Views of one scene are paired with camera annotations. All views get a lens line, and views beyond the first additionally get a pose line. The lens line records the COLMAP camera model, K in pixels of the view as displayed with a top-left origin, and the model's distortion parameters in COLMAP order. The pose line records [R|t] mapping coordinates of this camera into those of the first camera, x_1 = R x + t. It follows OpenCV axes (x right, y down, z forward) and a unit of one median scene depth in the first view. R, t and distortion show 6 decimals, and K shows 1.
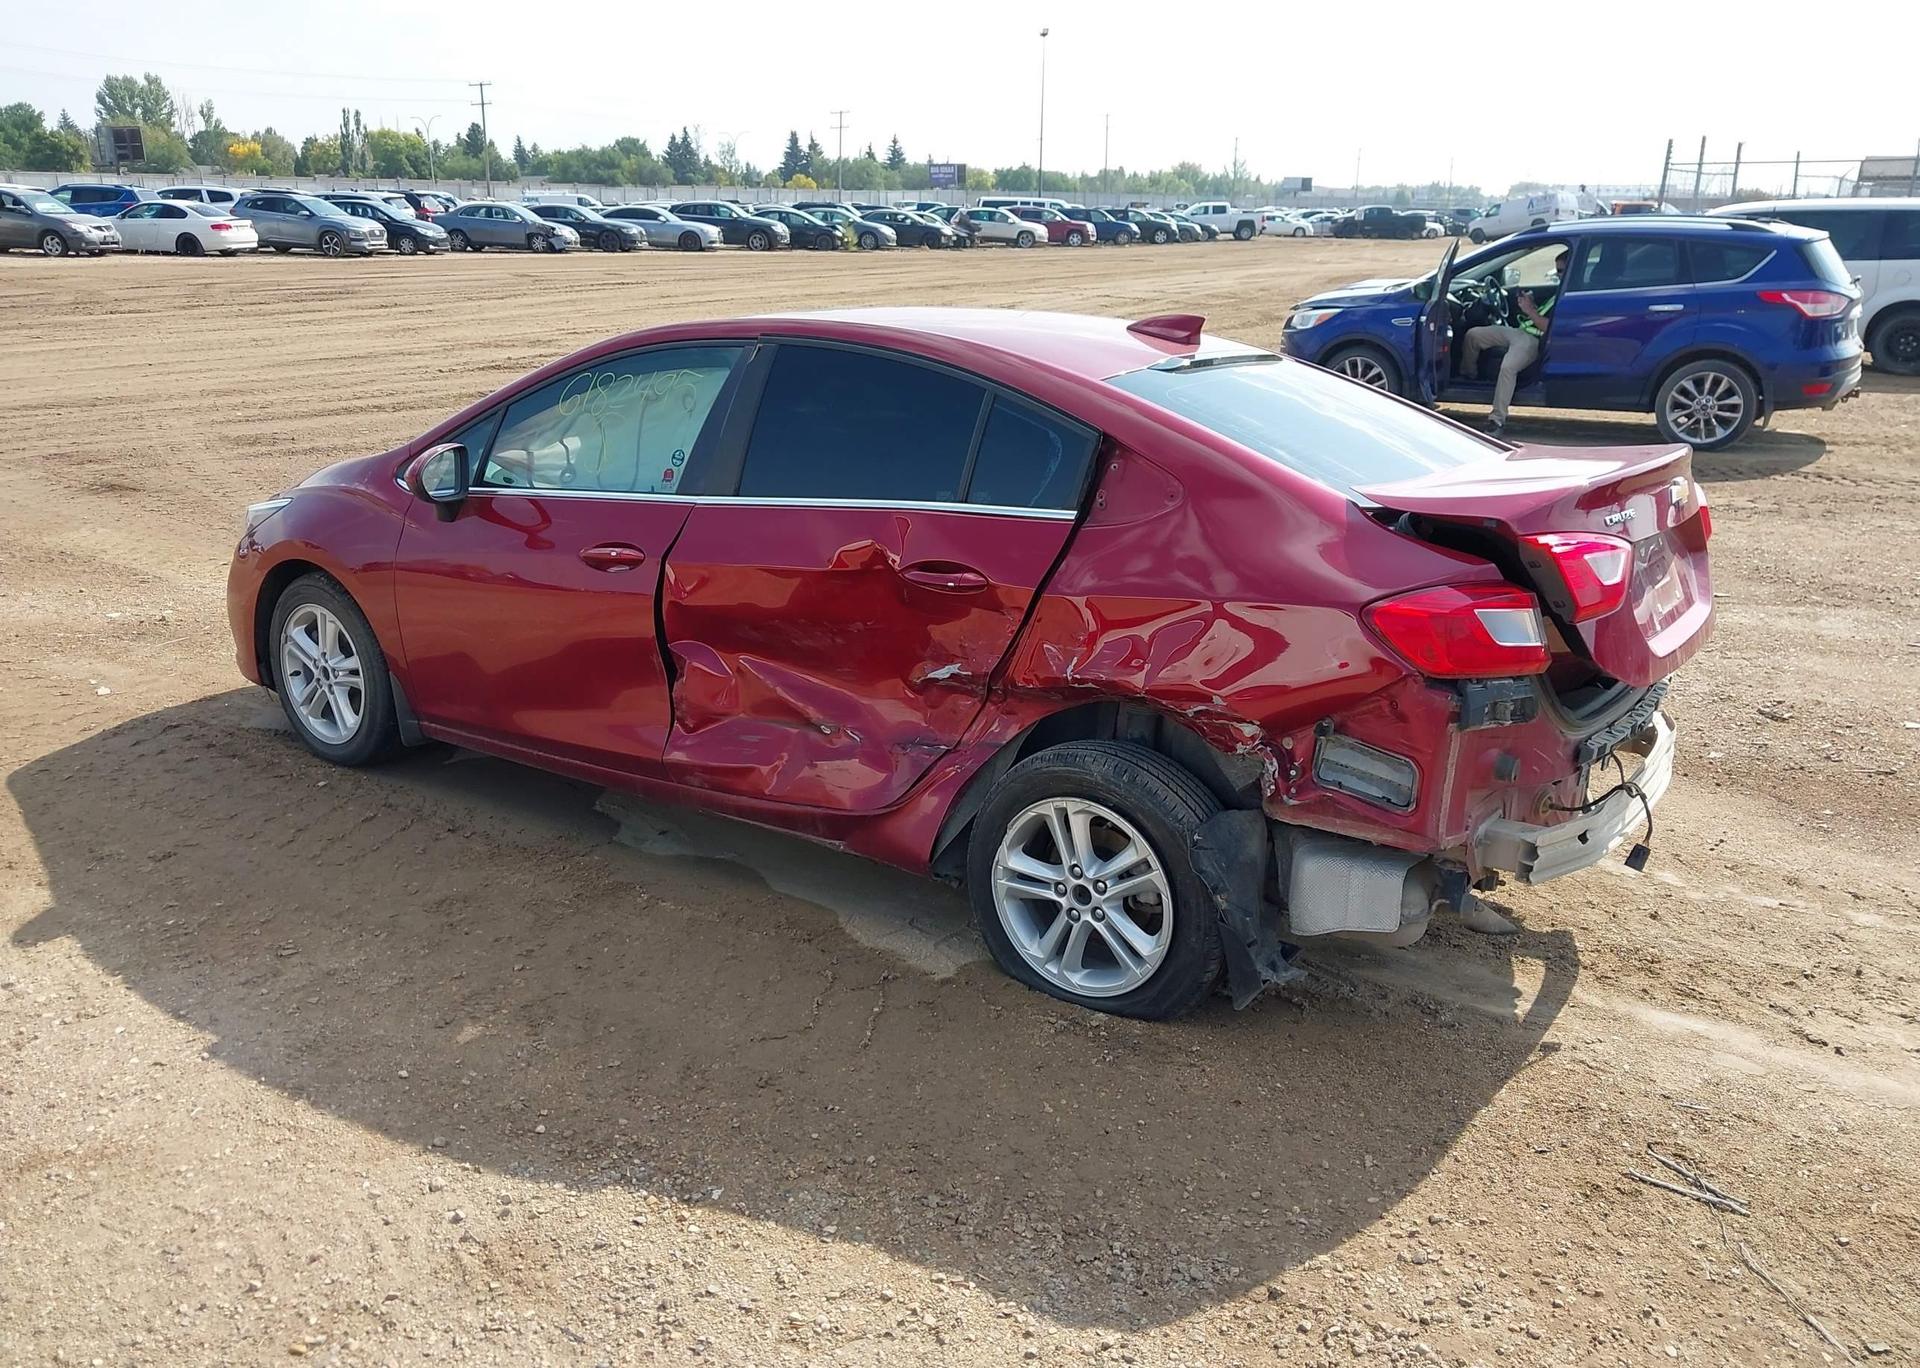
lens RADIAL K [[1516.4, 0, 962.3], [0, 1516.4, 738.1], [0, 0, 1]] dist [-0.002166, 0.007582]
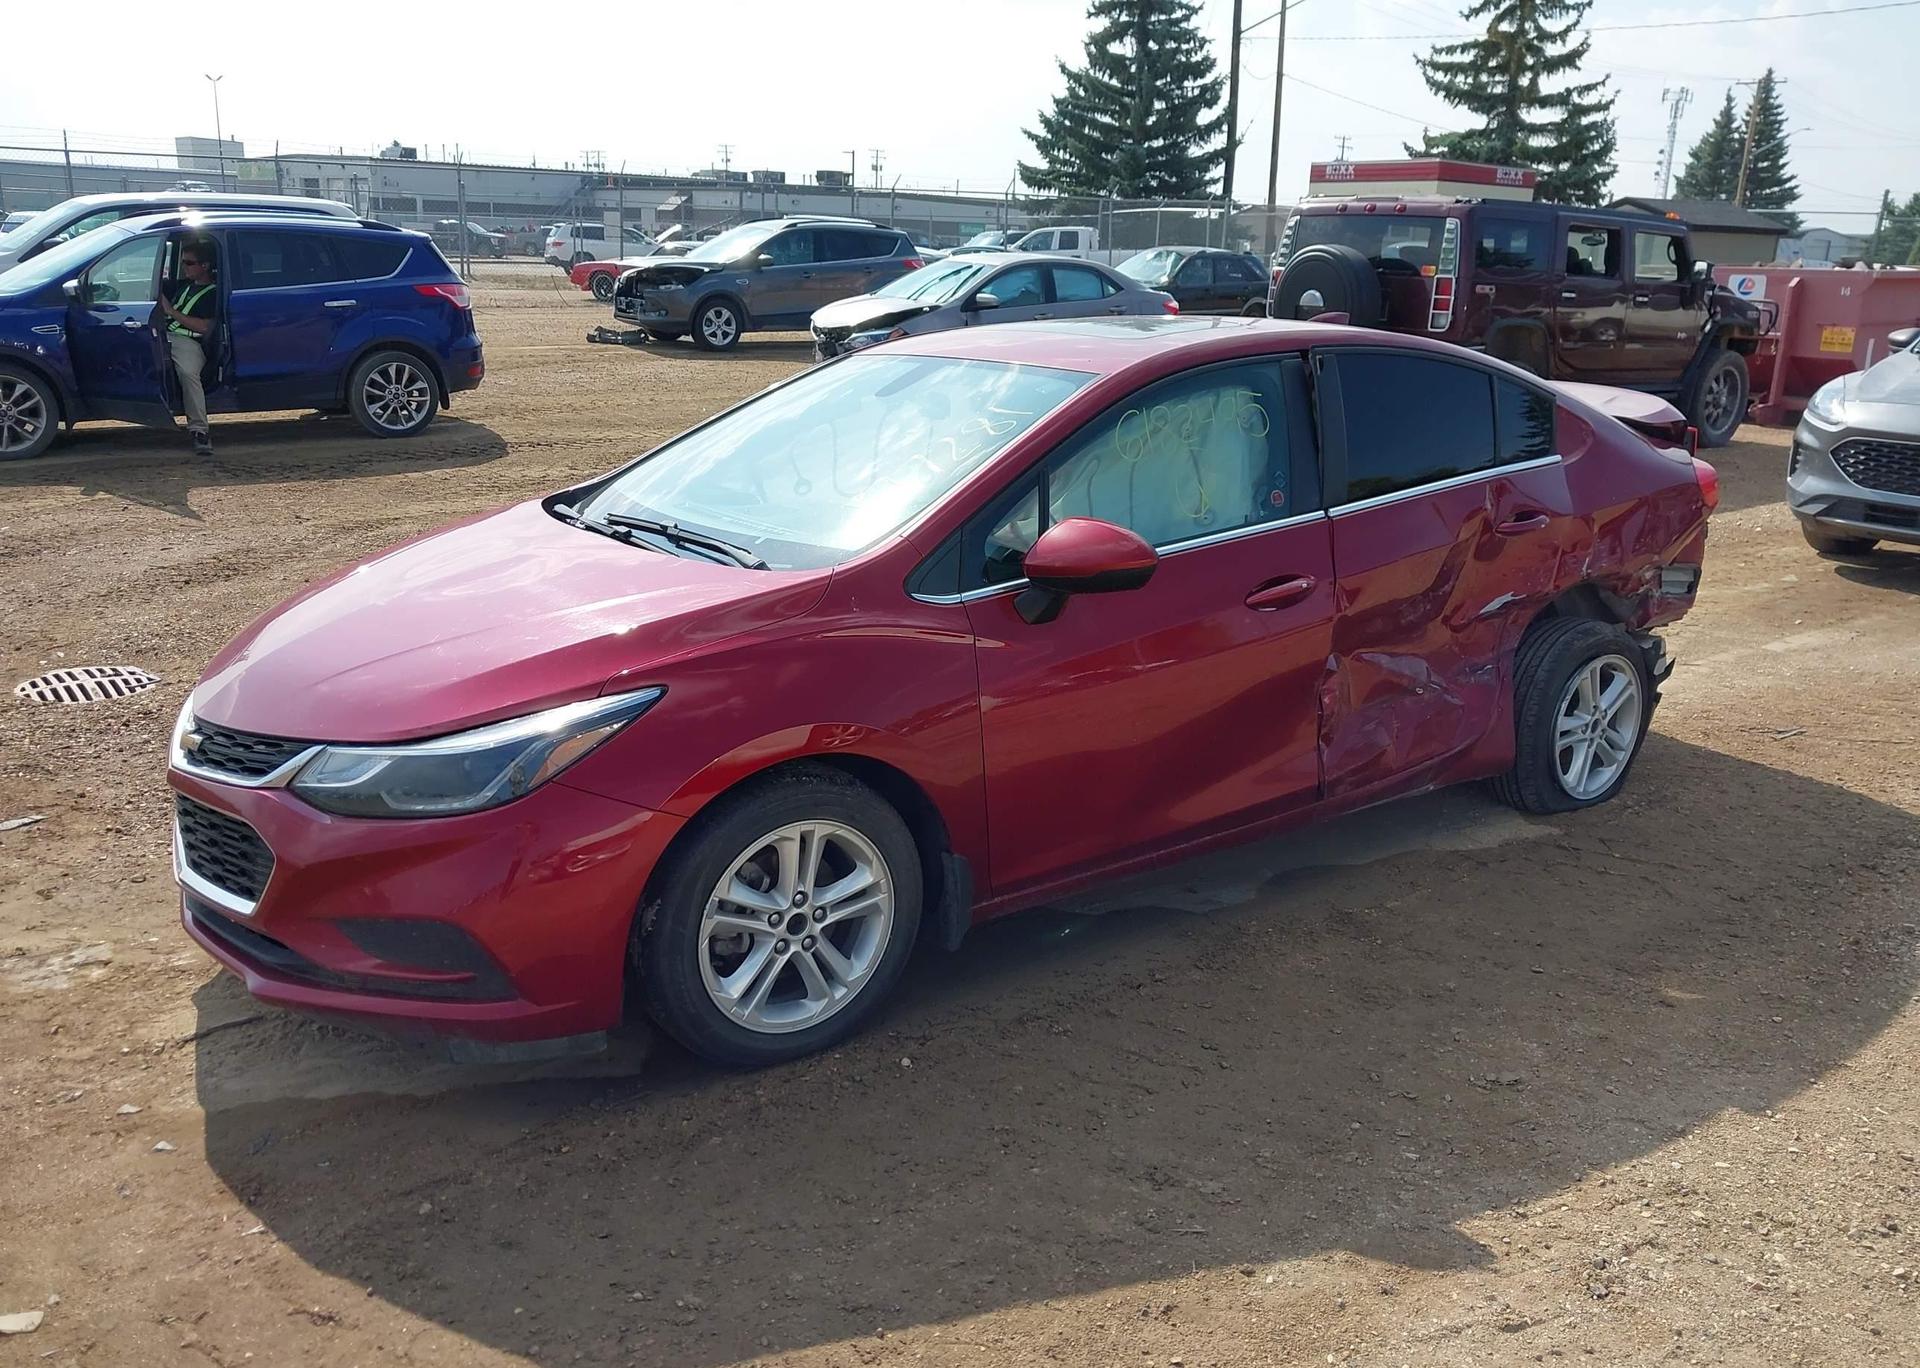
lens RADIAL K [[1516.4, 0, 962.3], [0, 1516.4, 738.1], [0, 0, 1]] dist [-0.002166, 0.007582]
pose [[0.337194, -0.286760, 0.896699, -0.957351], [0.278894, 0.940153, 0.195781, -0.224845], [-0.899176, 0.184068, 0.396990, 0.675067]]
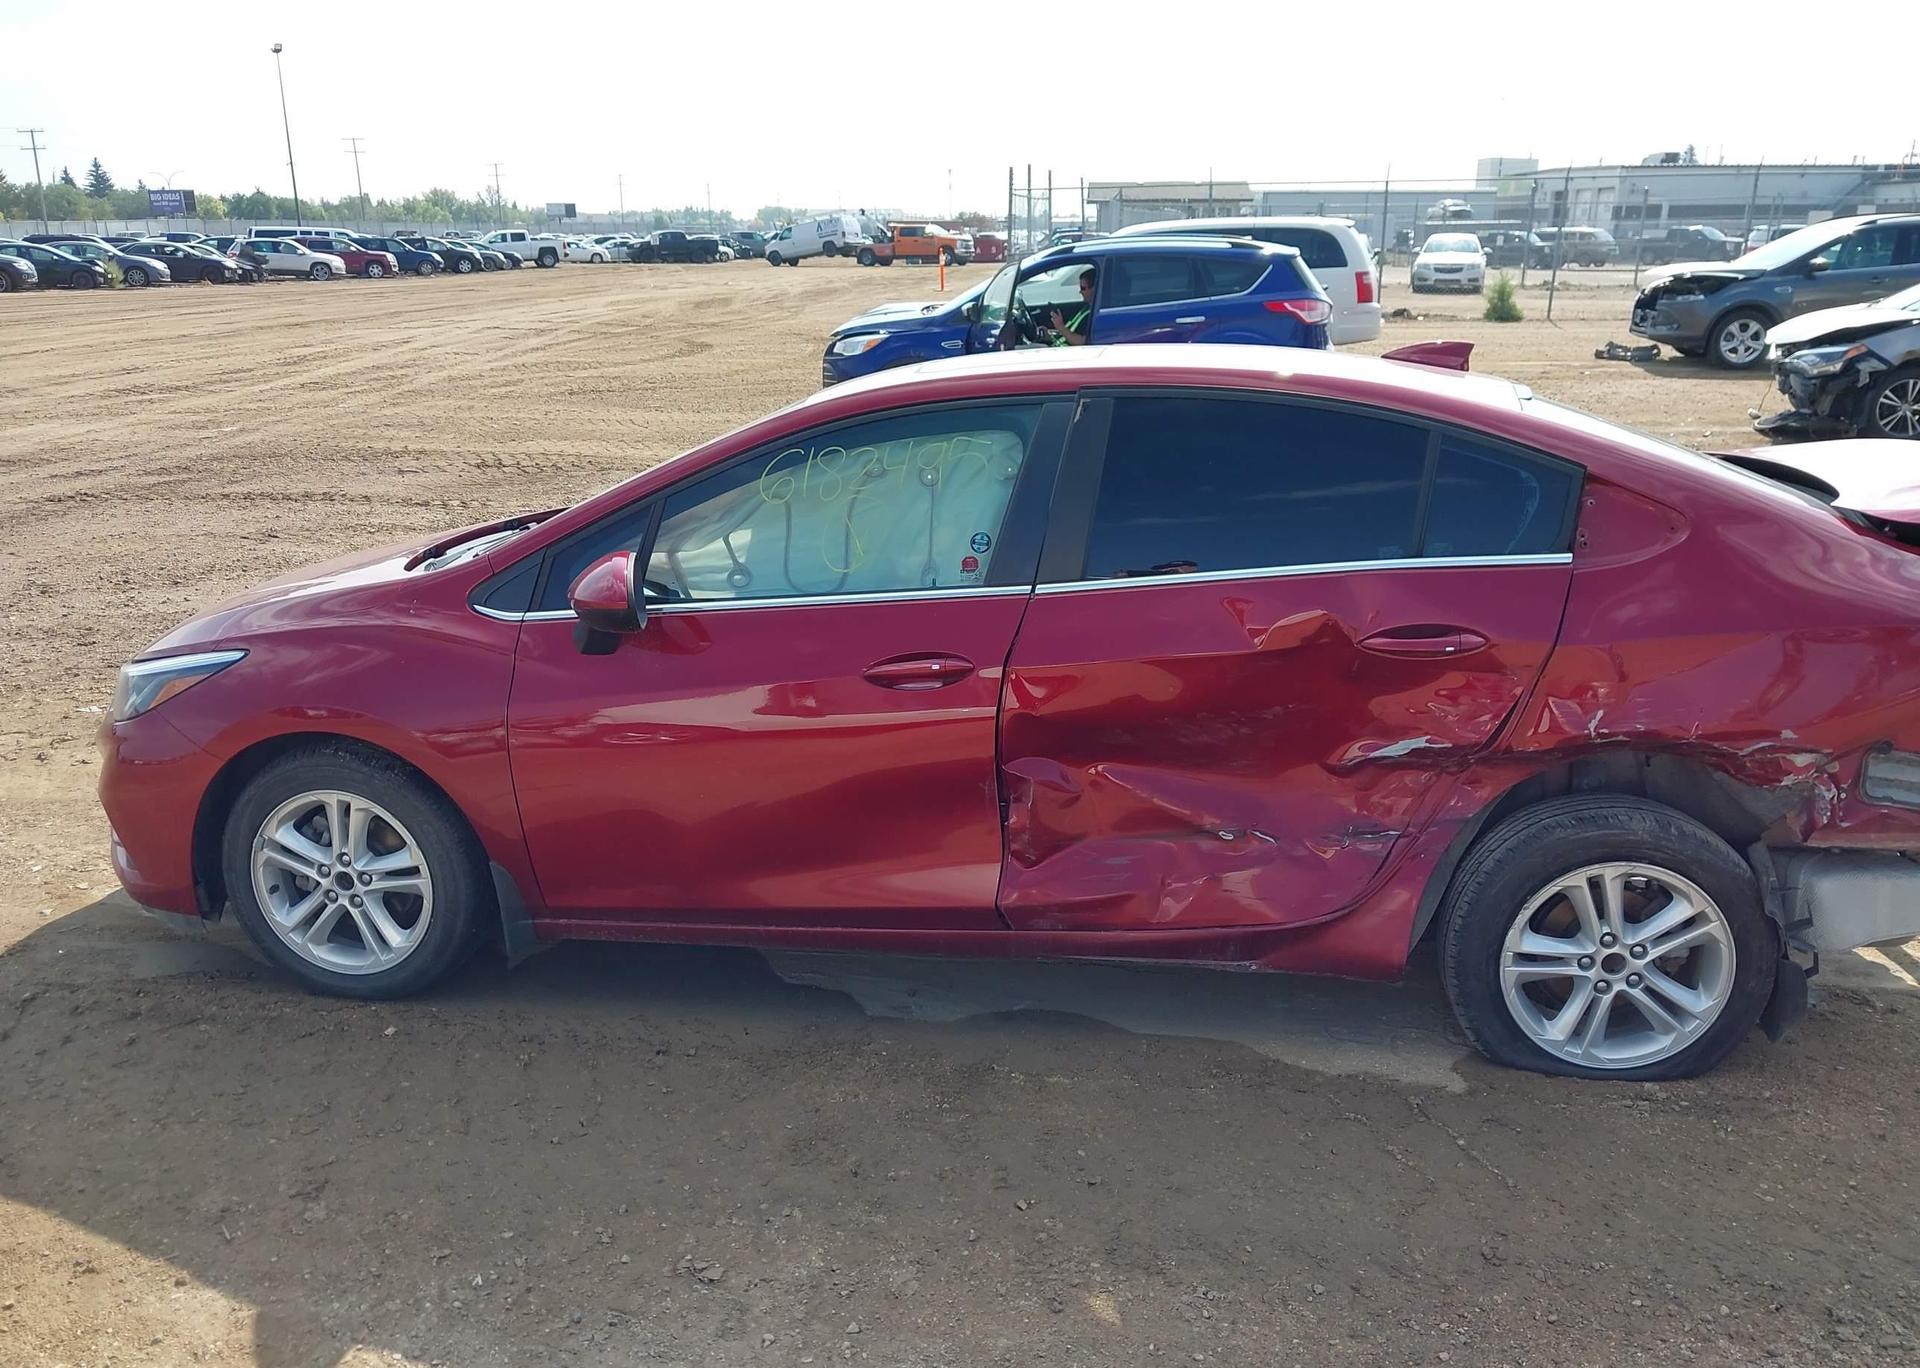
lens RADIAL K [[1516.4, 0, 962.3], [0, 1516.4, 738.1], [0, 0, 1]] dist [-0.002166, 0.007582]
pose [[0.898244, -0.150193, 0.413038, -0.448187], [0.156451, 0.987506, 0.018848, -0.078542], [-0.410708, 0.047690, 0.910519, 0.212274]]
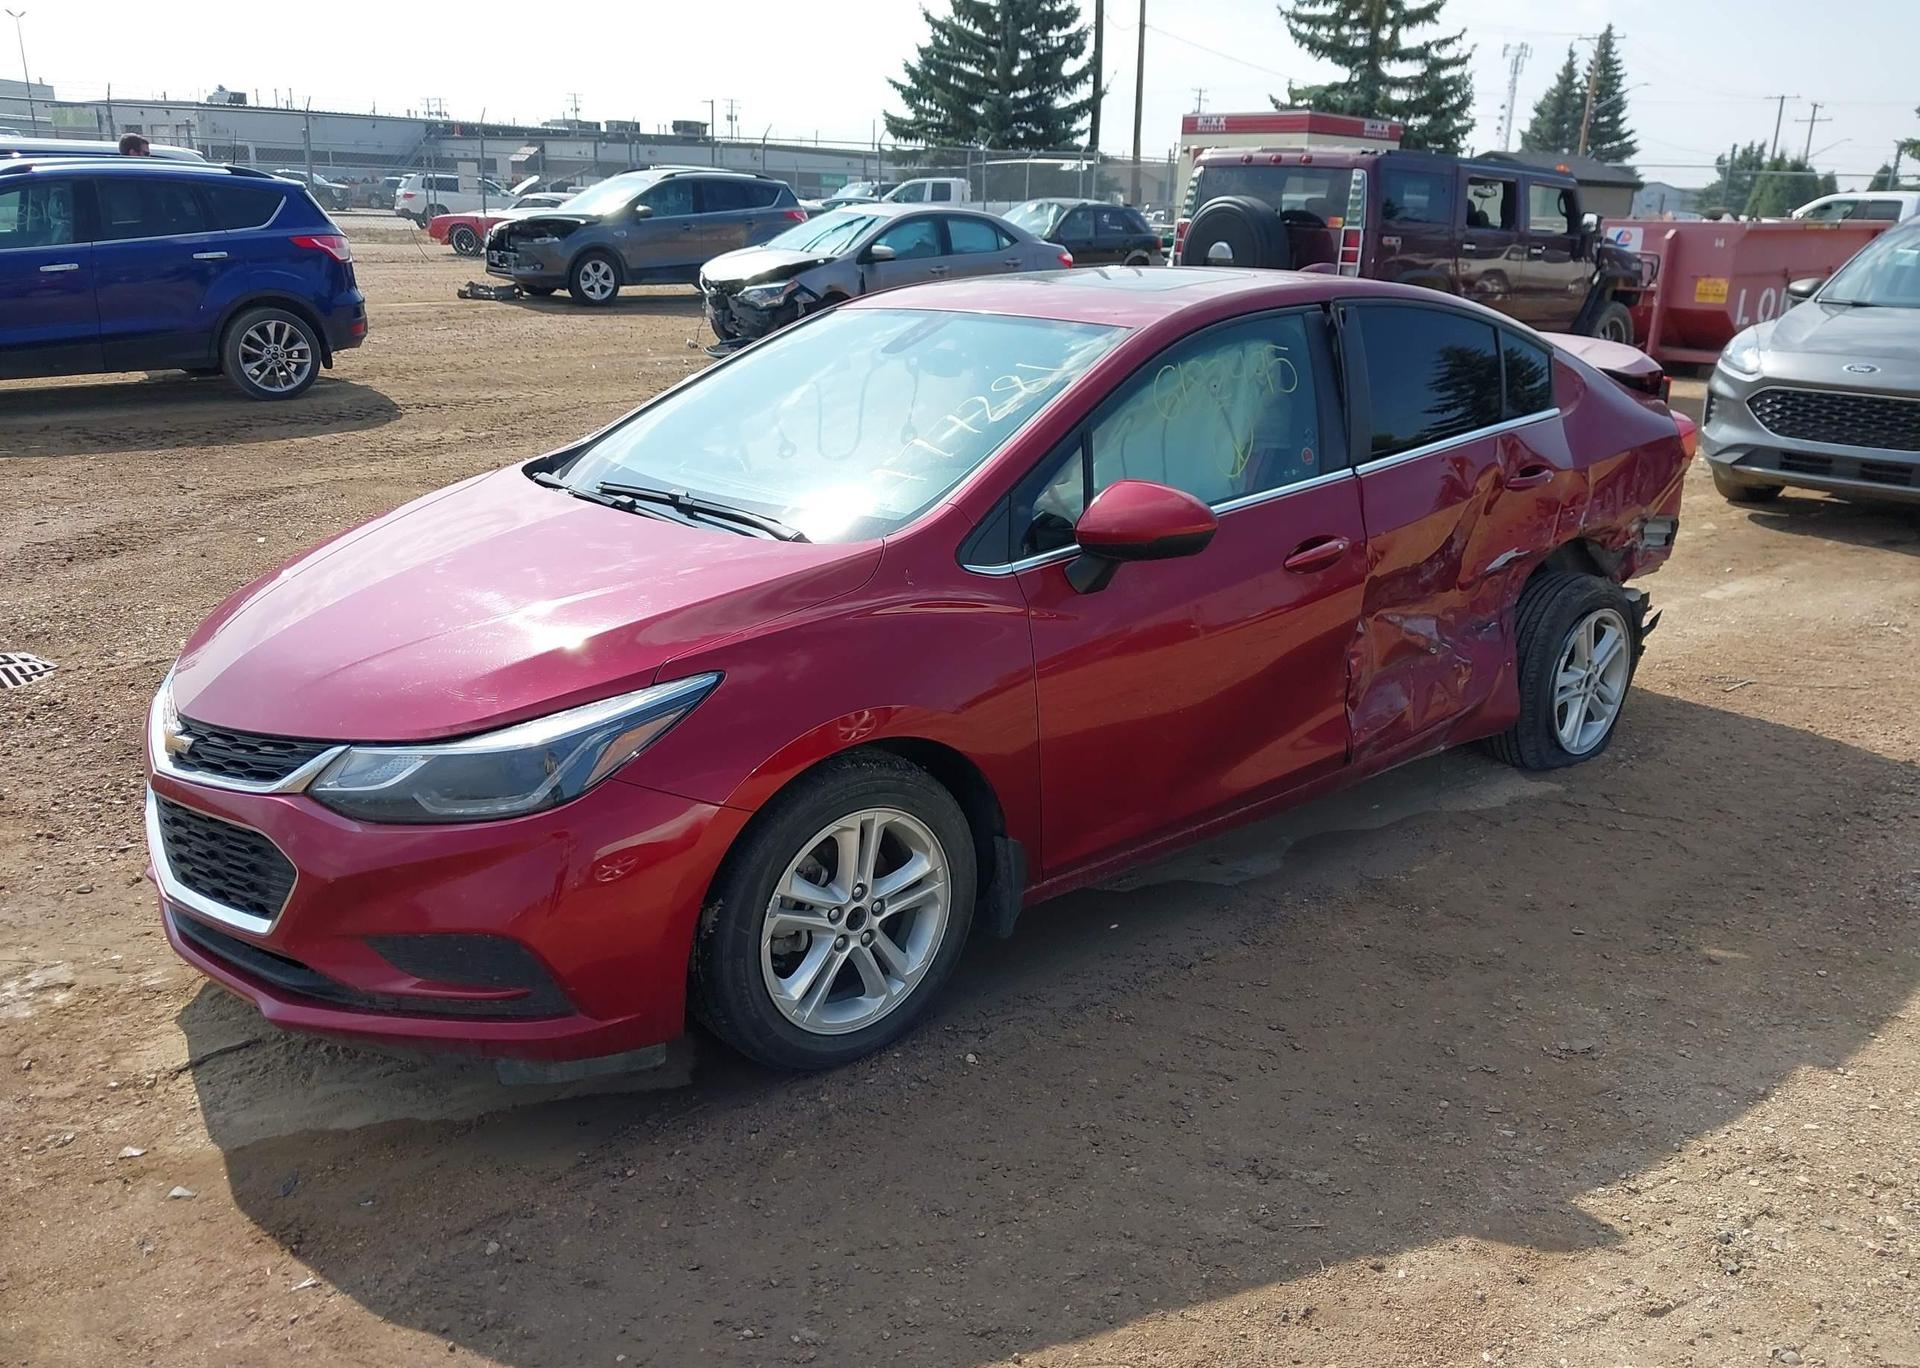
lens RADIAL K [[1516.4, 0, 962.3], [0, 1516.4, 738.1], [0, 0, 1]] dist [-0.002166, 0.007582]
pose [[0.252353, -0.320180, 0.913128, -0.946048], [0.285714, 0.926250, 0.245820, -0.247900], [-0.924492, 0.198860, 0.325222, 0.757589]]
